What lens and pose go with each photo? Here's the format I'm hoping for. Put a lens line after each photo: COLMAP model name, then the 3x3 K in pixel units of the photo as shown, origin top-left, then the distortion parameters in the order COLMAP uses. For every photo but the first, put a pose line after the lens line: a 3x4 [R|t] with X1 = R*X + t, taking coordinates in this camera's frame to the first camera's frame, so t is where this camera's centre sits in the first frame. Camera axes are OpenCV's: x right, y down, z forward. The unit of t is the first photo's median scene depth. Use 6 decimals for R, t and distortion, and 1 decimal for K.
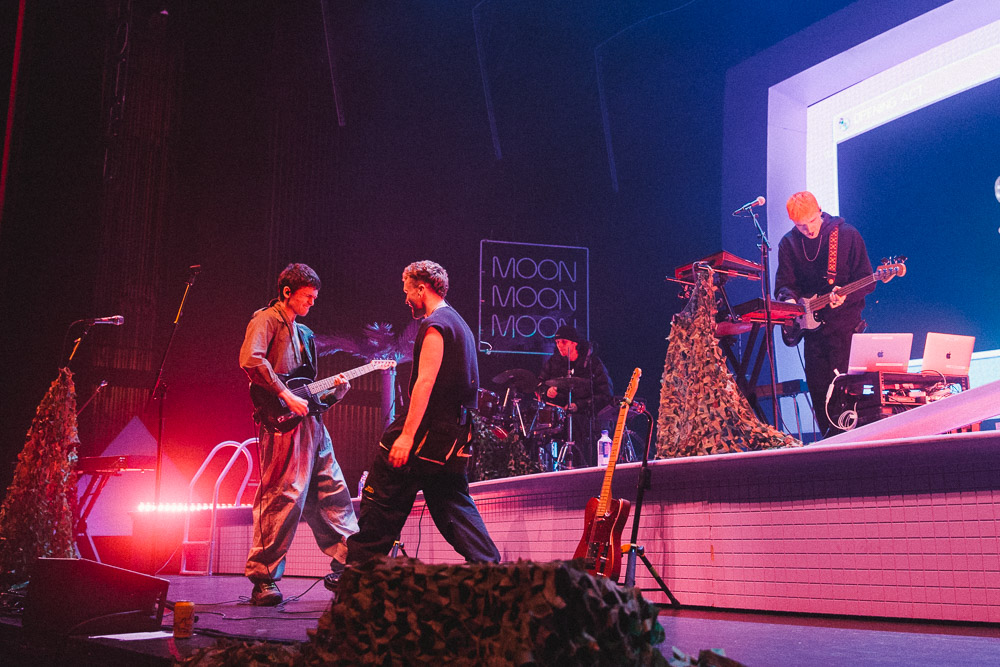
lens RADIAL K [[991.6, 0, 505.5], [0, 991.6, 283.2], [0, 0, 1]] dist [-0.011452, 0.008575]
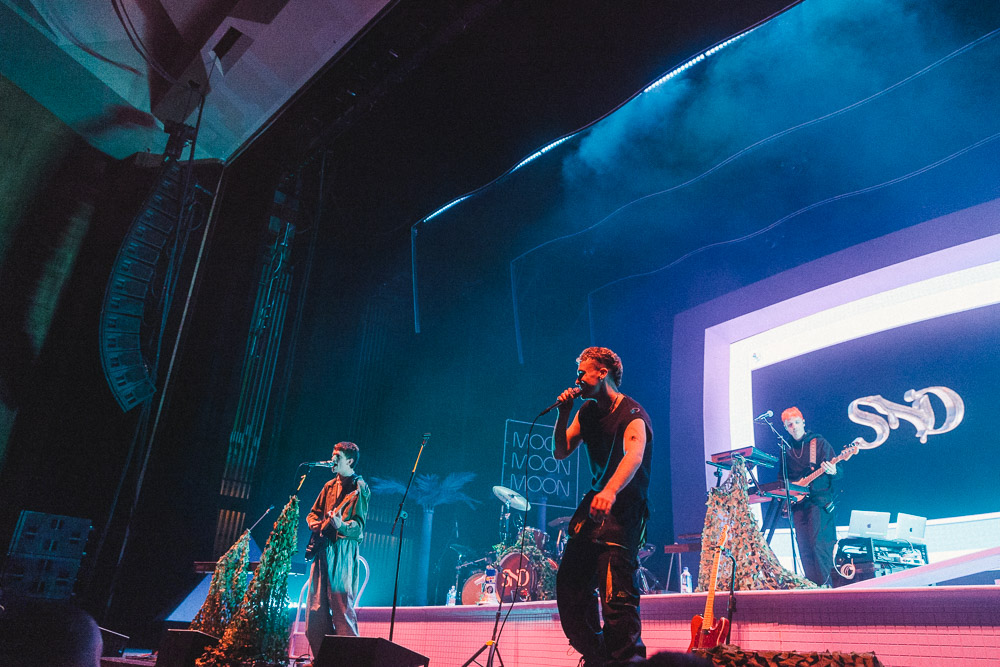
lens RADIAL K [[711.4, 0, 497.5], [0, 711.4, 306.5], [0, 0, 1]] dist [-0.004133, -0.003111]
pose [[0.996366, 0.079128, 0.031523, -0.227159], [-0.071416, 0.977779, -0.197098, -0.000006], [-0.046418, 0.194130, 0.979877, -0.077532]]
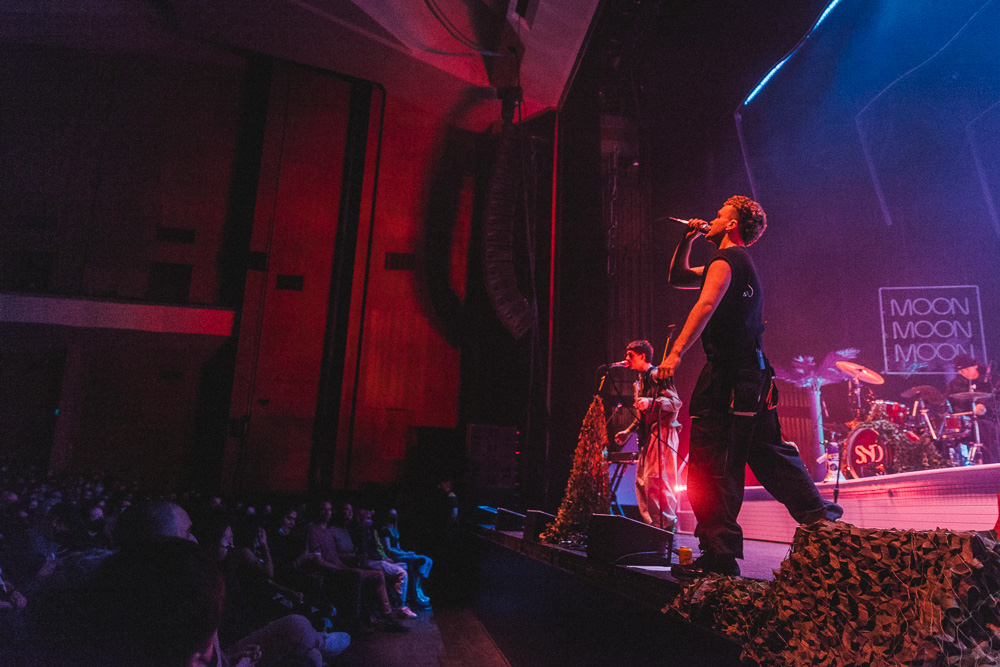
lens RADIAL K [[680.5, 0, 531.1], [0, 680.5, 299.0], [0, 0, 1]] dist [0.000773, 0.000718]
pose [[0.873594, -0.097801, -0.476728, 0.001324], [0.072916, 0.994845, -0.070476, 0.000374], [0.481163, 0.026807, 0.876221, -0.021010]]
